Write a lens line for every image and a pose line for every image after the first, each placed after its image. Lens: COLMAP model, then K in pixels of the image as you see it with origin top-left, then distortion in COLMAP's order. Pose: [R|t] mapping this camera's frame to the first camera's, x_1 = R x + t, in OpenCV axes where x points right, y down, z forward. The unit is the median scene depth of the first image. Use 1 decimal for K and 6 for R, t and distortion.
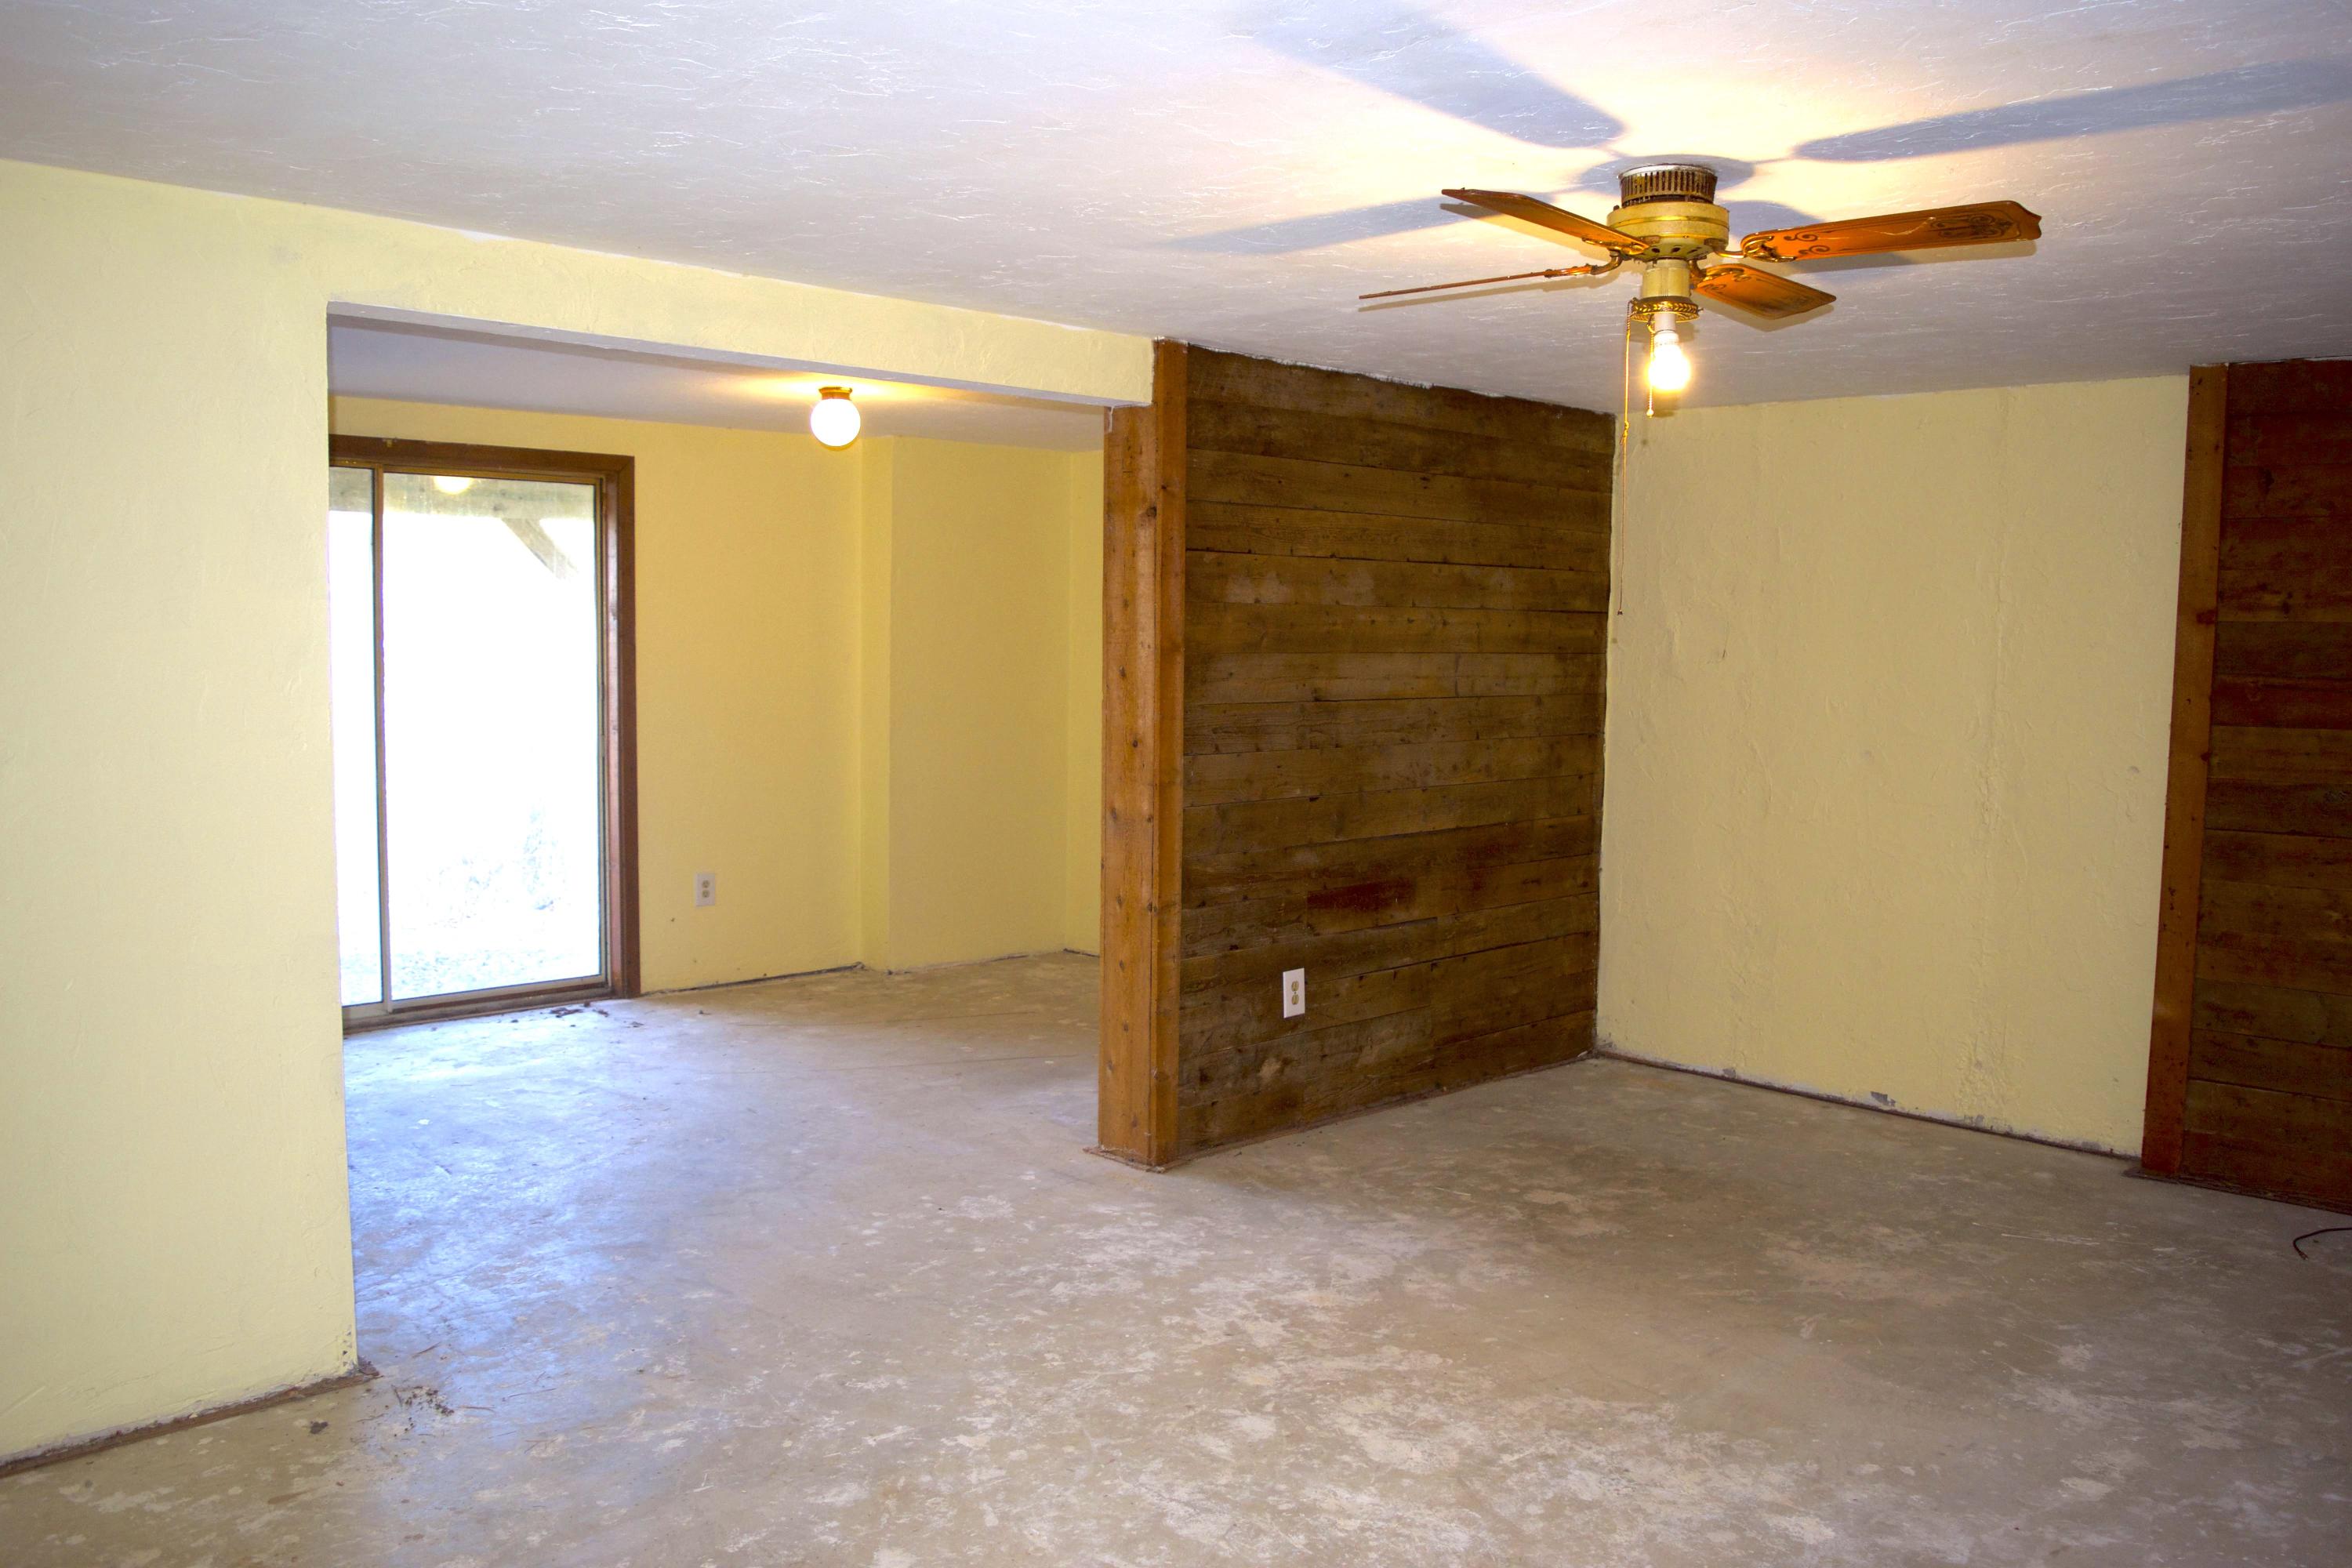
lens RADIAL K [[1854.0, 0, 1176.4], [0, 1854.0, 783.1], [0, 0, 1]] dist [-0.089221, -0.000384]
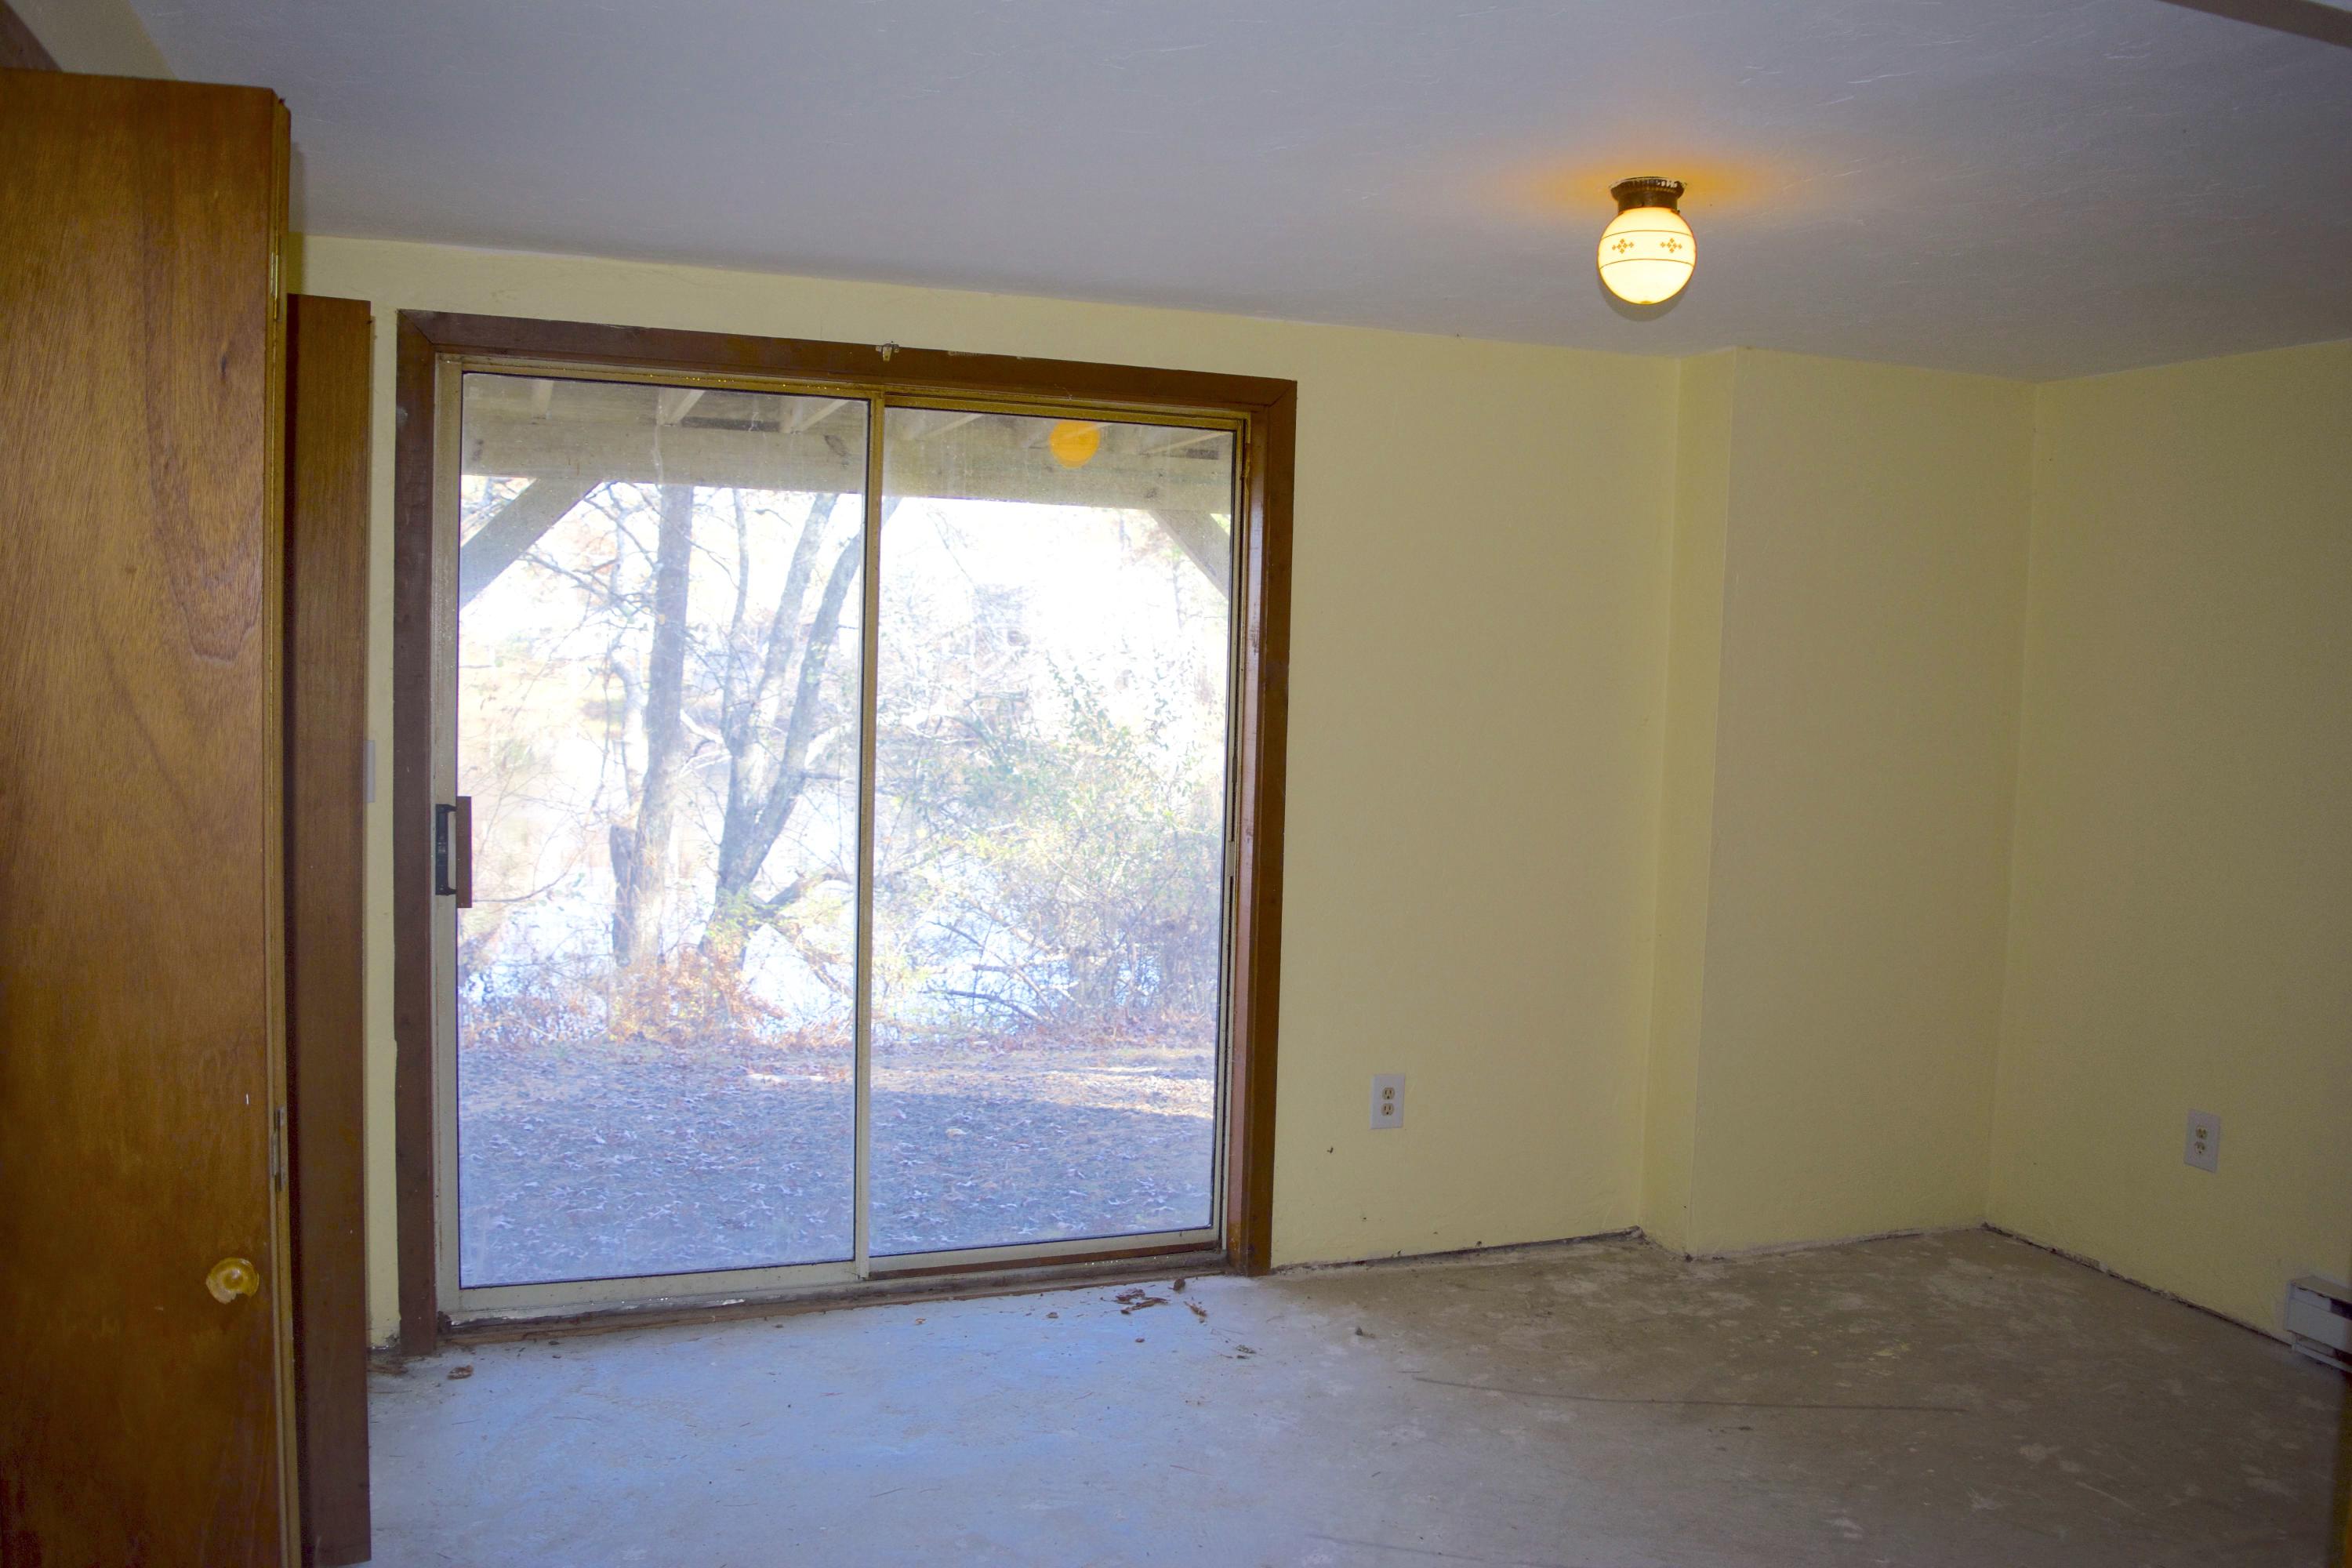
lens RADIAL K [[1854.0, 0, 1175.6], [0, 1854.0, 779.8], [0, 0, 1]] dist [-0.089221, -0.000384]
pose [[0.915071, 0.041220, -0.401180, -0.082808], [-0.049732, 0.998704, -0.010823, -0.038930], [0.400214, 0.029856, 0.915935, 0.426304]]
